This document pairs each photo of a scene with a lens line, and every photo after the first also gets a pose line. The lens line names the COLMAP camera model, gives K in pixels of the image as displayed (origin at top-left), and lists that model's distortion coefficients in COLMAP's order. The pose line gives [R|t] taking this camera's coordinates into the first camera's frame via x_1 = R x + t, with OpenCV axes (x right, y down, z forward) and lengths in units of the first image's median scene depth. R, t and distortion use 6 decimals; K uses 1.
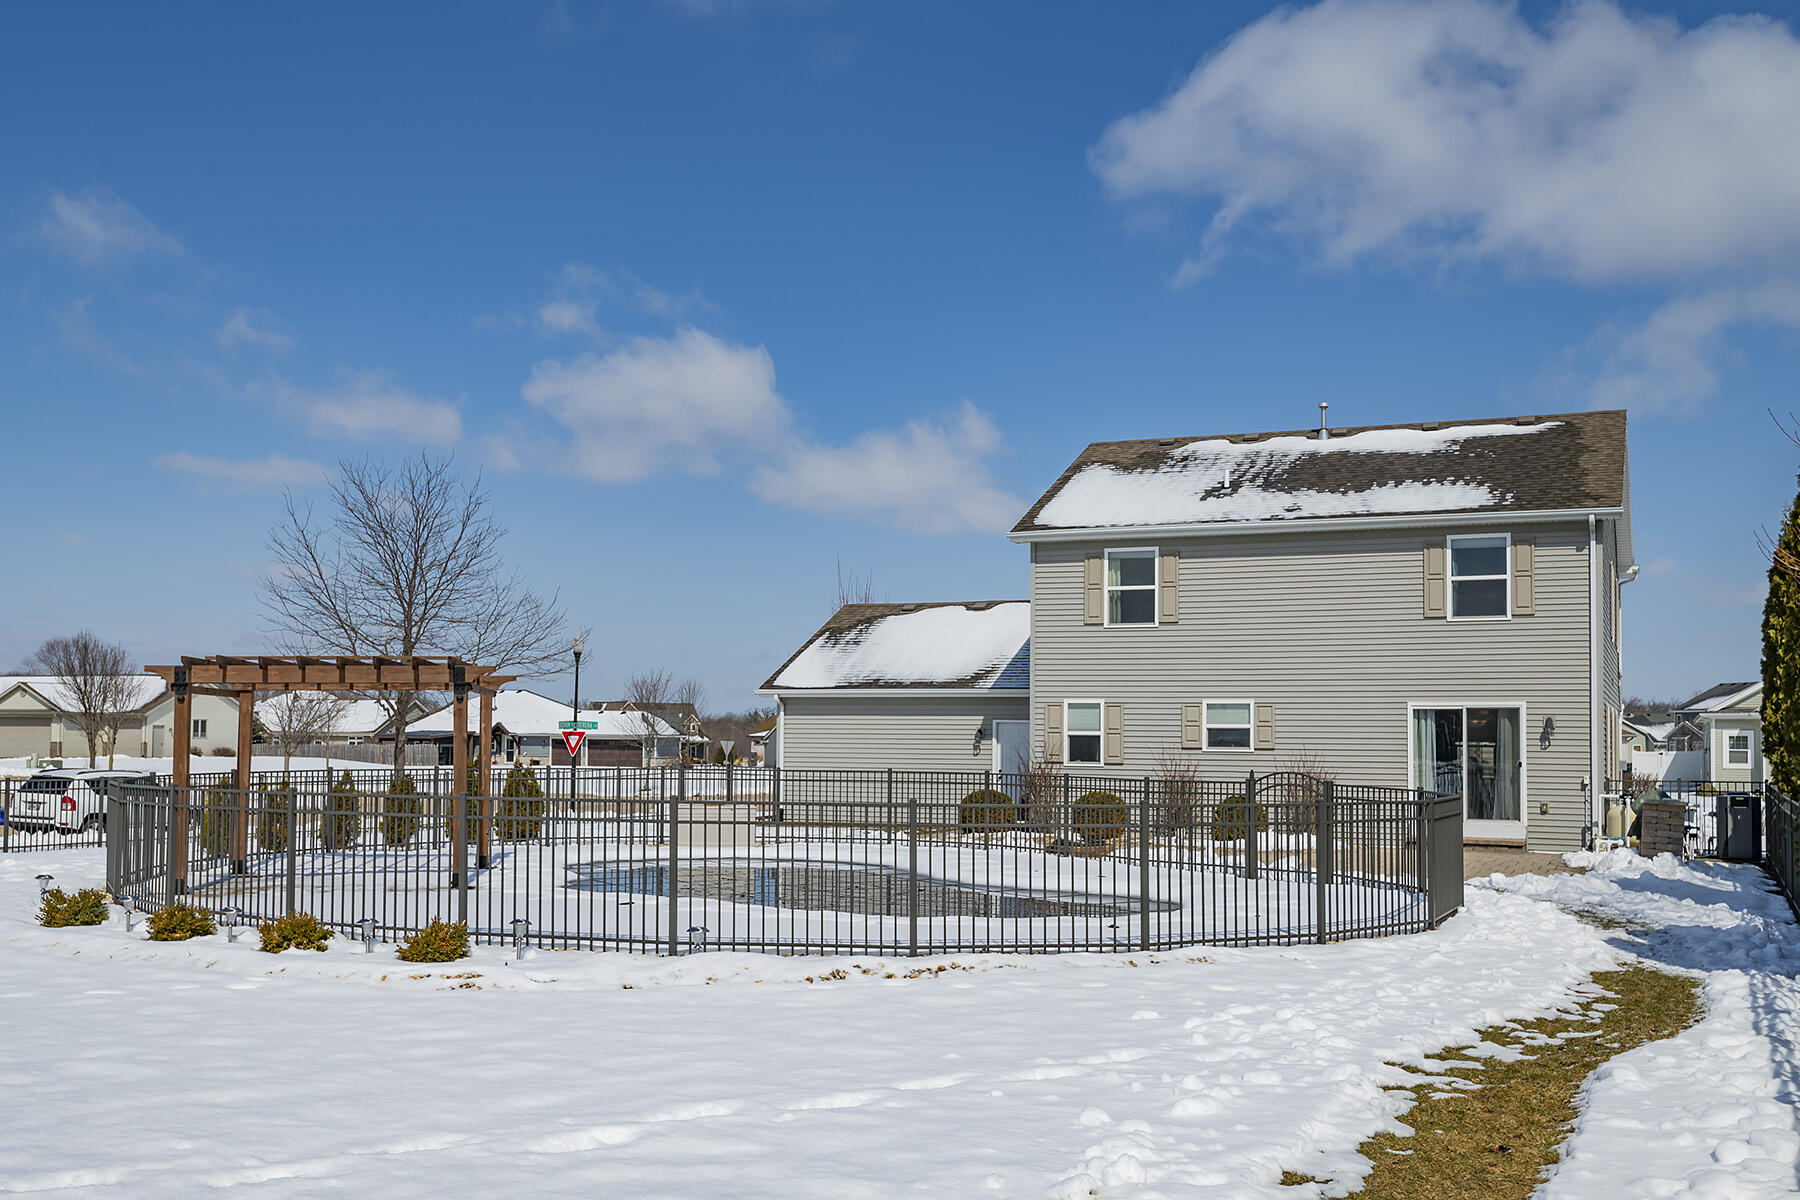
lens RADIAL K [[1745.1, 0, 903.1], [0, 1745.1, 660.1], [0, 0, 1]] dist [0.009107, 0.016909]
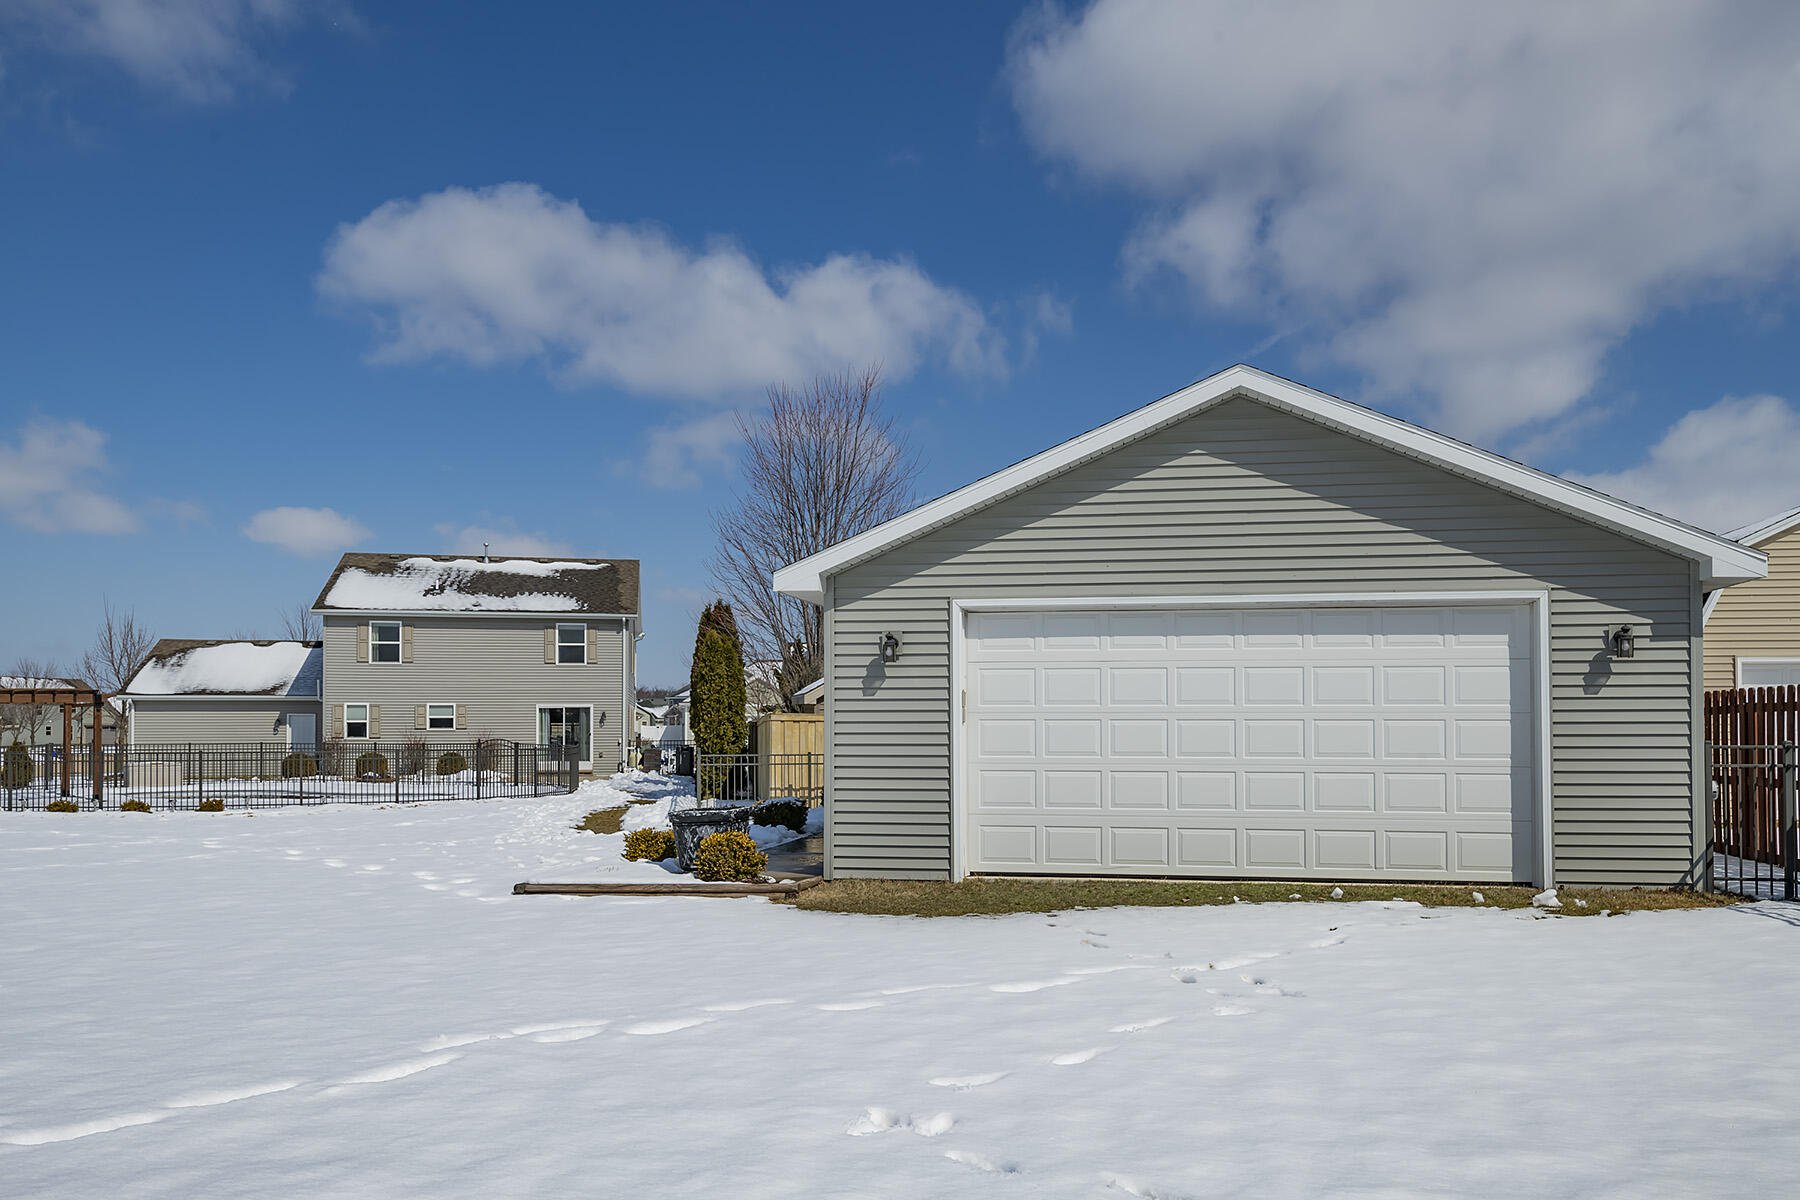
lens RADIAL K [[1364.0, 0, 967.4], [0, 1364.0, 699.0], [0, 0, 1]] dist [0.007825, -0.000251]
pose [[0.808396, -0.000732, 0.588638, -0.219832], [-0.018016, 0.999500, 0.025985, -0.029947], [-0.588363, -0.031611, 0.807979, -0.528476]]
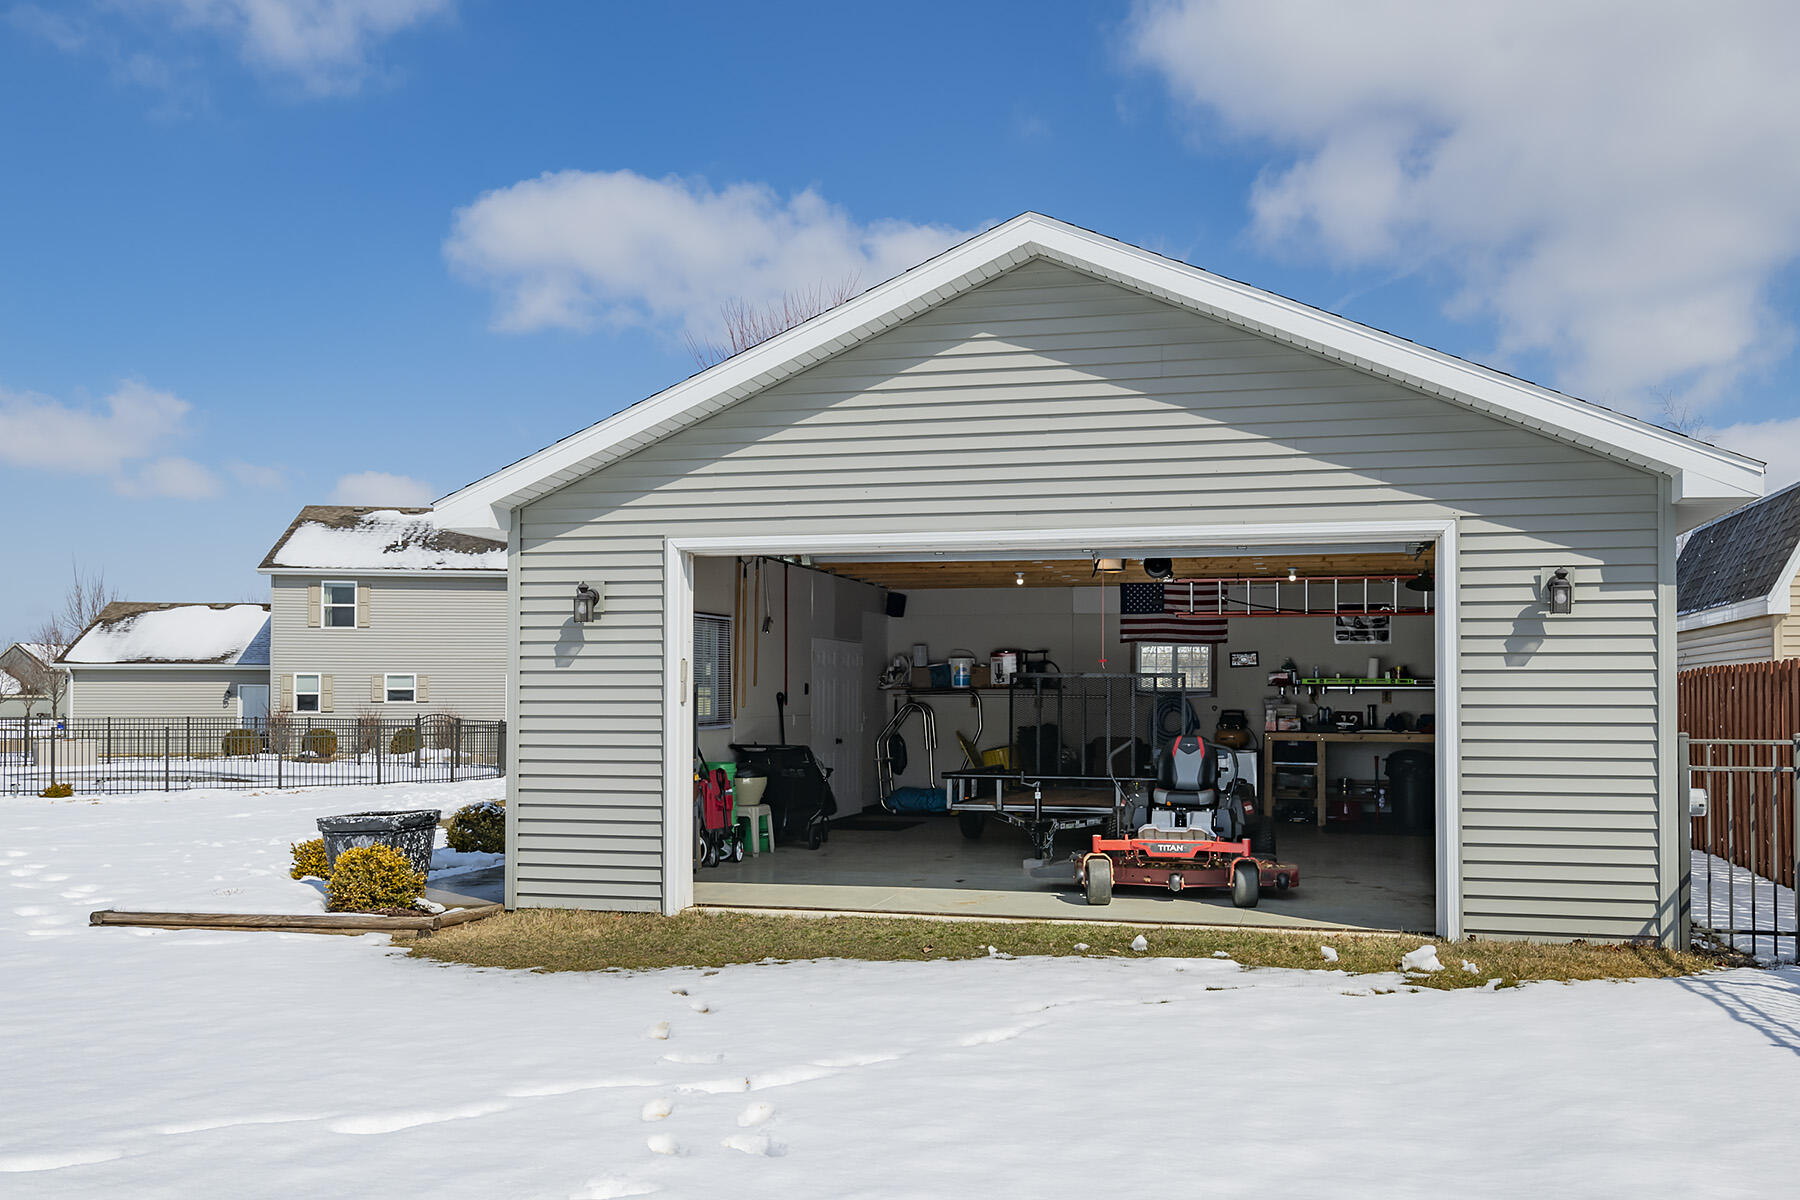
lens RADIAL K [[1508.1, 0, 961.0], [0, 1508.1, 664.2], [0, 0, 1]] dist [0.008899, 0.000807]
pose [[0.850323, 0.001802, 0.526257, -0.119452], [-0.017258, 0.999552, 0.024461, -0.030178], [-0.525978, -0.029882, 0.849973, -0.519965]]
